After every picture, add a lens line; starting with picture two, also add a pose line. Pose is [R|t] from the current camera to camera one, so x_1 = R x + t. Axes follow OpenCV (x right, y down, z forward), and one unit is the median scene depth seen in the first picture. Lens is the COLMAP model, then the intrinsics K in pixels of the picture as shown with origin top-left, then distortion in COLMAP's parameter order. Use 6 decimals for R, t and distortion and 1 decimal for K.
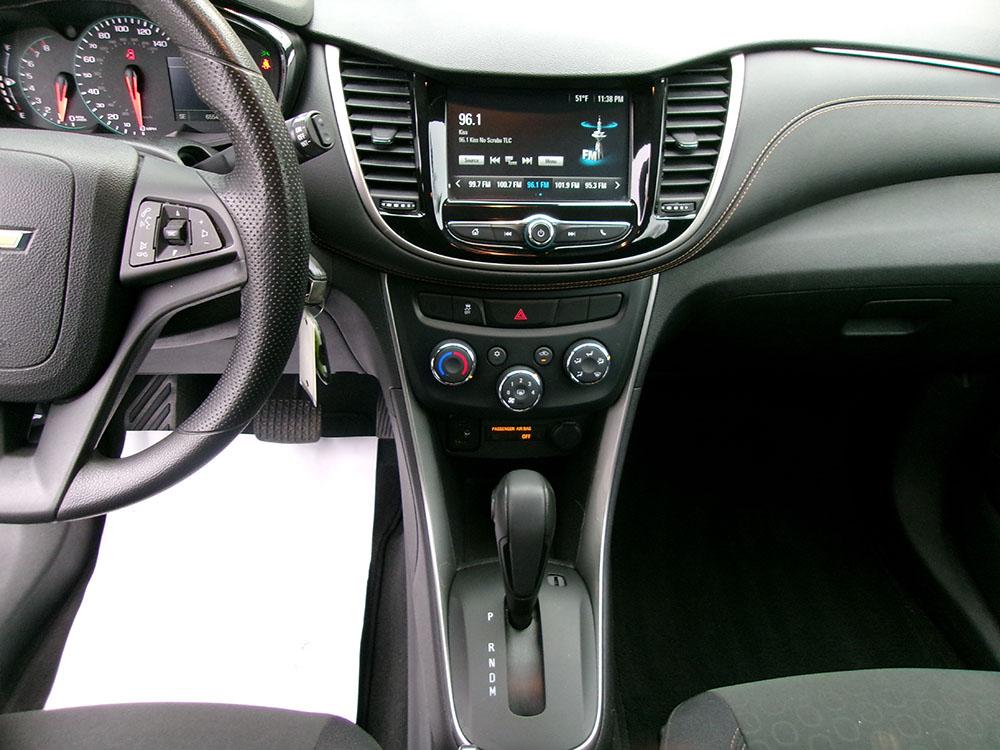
lens RADIAL K [[772.7, 0, 491.9], [0, 772.7, 375.9], [0, 0, 1]] dist [-0.013622, 0.029944]
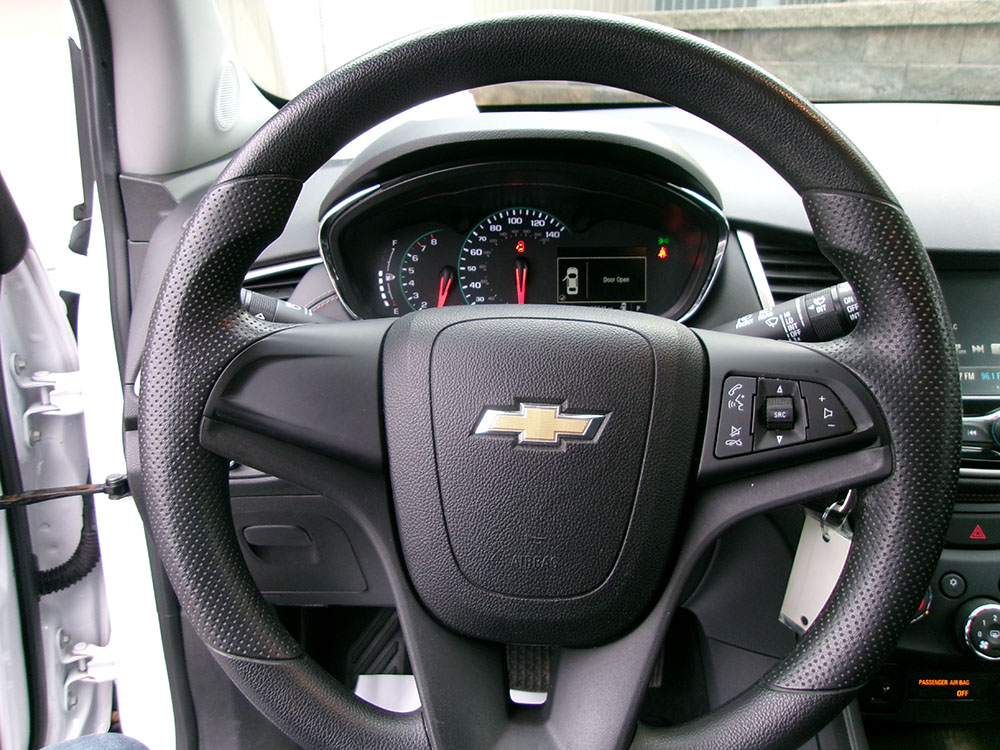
lens RADIAL K [[772.7, 0, 507.7], [0, 772.7, 382.8], [0, 0, 1]] dist [-0.013622, 0.029944]
pose [[0.997731, -0.013480, -0.065967, -0.426479], [-0.005768, 0.959039, -0.283216, 0.002111], [0.067083, 0.282954, 0.956785, 0.162281]]
